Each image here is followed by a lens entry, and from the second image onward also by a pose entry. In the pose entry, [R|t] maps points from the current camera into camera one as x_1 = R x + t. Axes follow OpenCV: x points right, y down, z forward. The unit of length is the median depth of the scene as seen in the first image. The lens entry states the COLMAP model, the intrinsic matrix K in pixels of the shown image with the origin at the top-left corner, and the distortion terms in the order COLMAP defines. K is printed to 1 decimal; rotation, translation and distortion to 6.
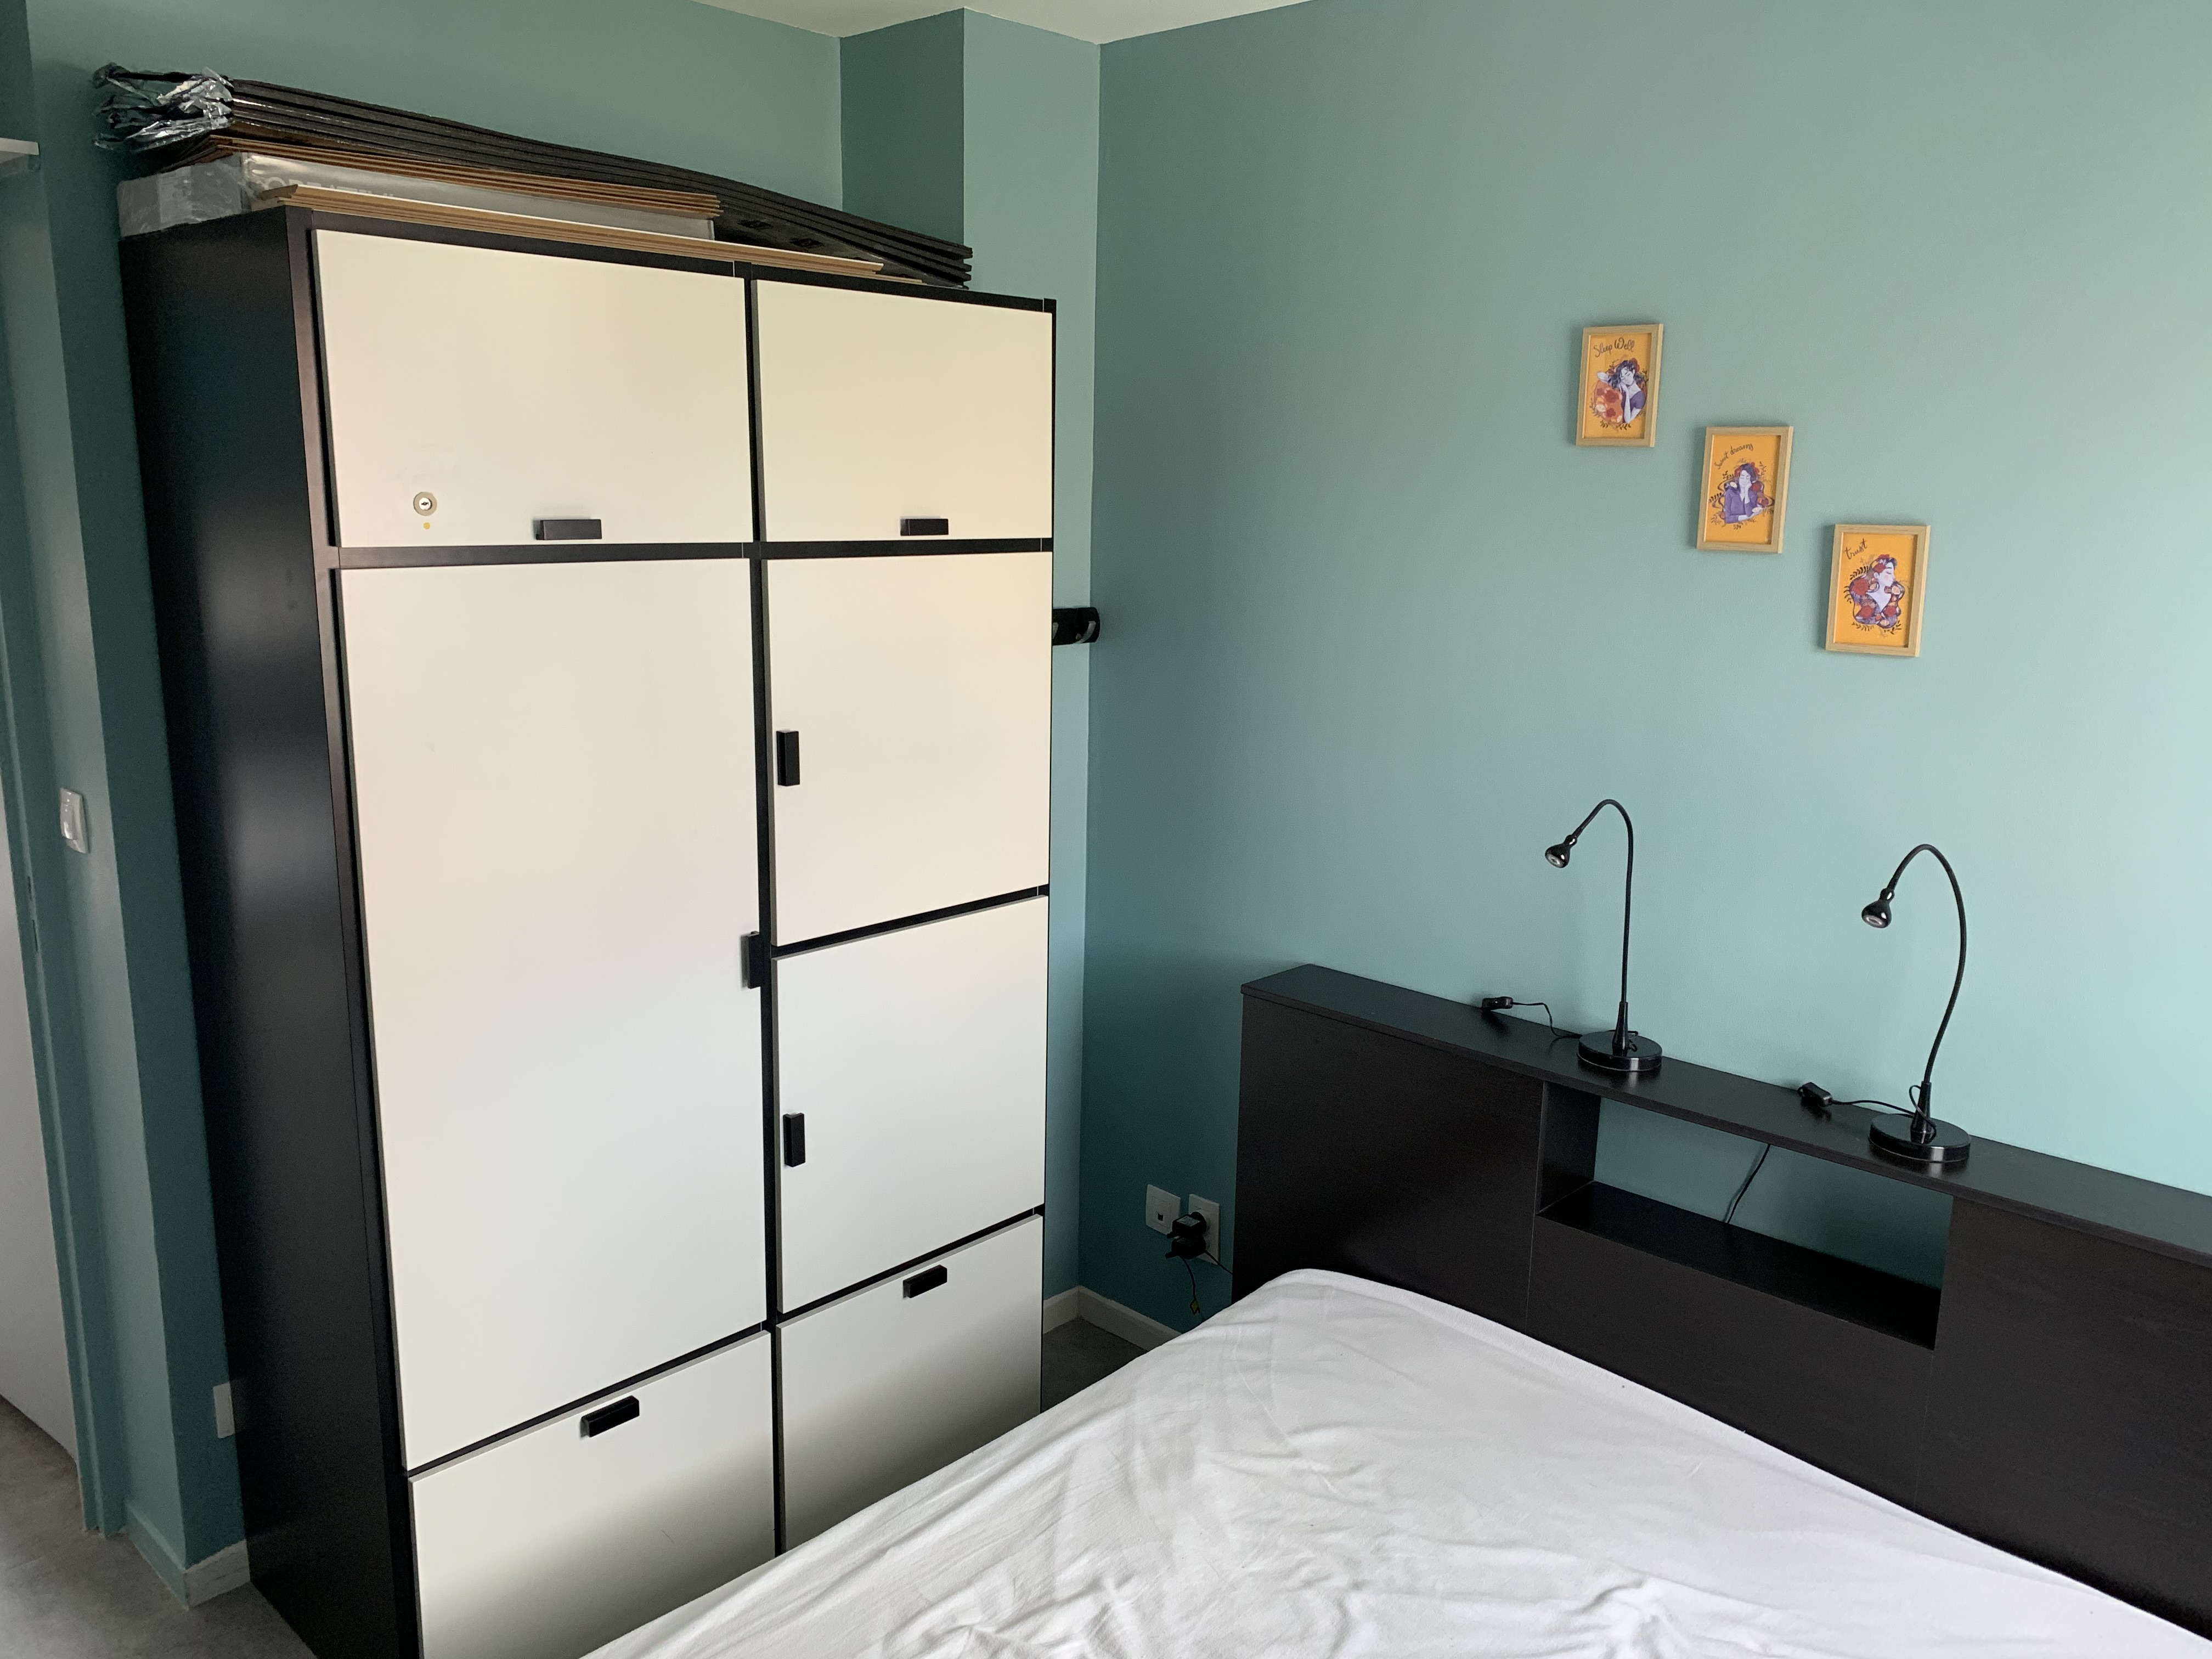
lens RADIAL K [[1666.6, 0, 1099.3], [0, 1666.6, 821.1], [0, 0, 1]] dist [0.029883, -0.035540]
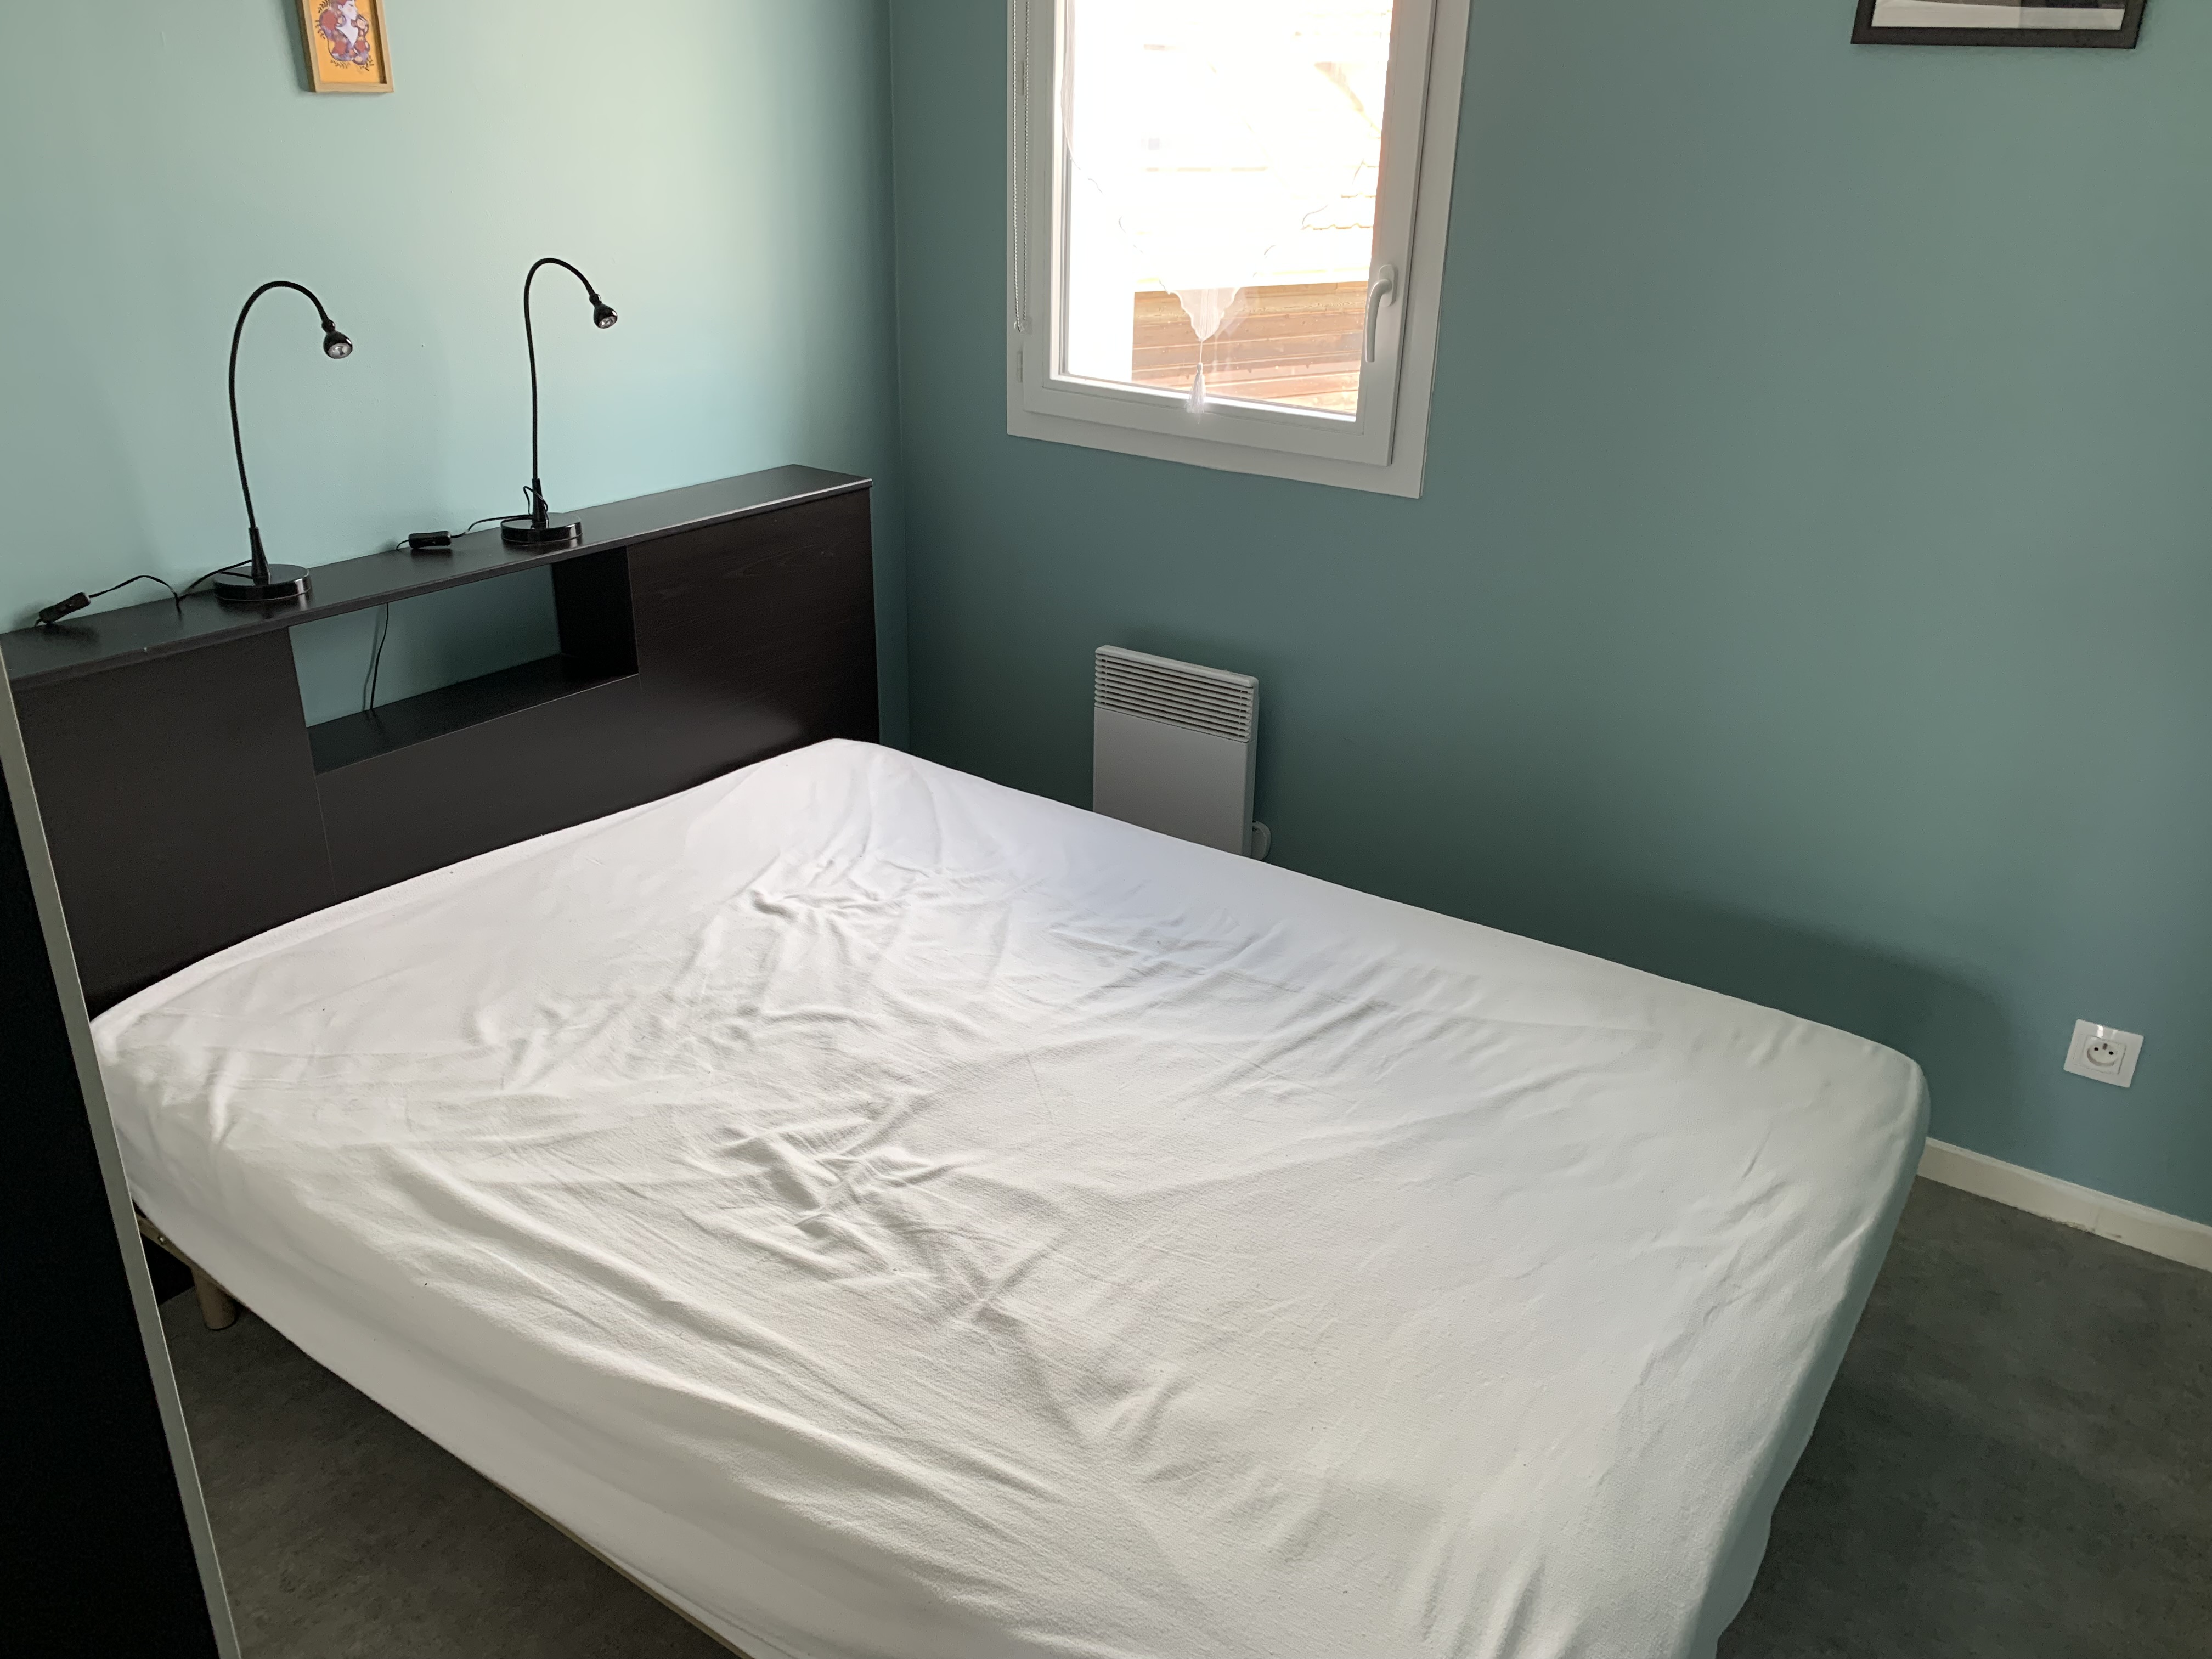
lens RADIAL K [[1666.6, 0, 1095.2], [0, 1666.6, 822.9], [0, 0, 1]] dist [0.029883, -0.035540]
pose [[-0.138723, -0.416374, 0.898548, -0.710003], [0.172526, 0.883286, 0.435937, -0.075706], [-0.975187, 0.215498, -0.050697, 0.717545]]
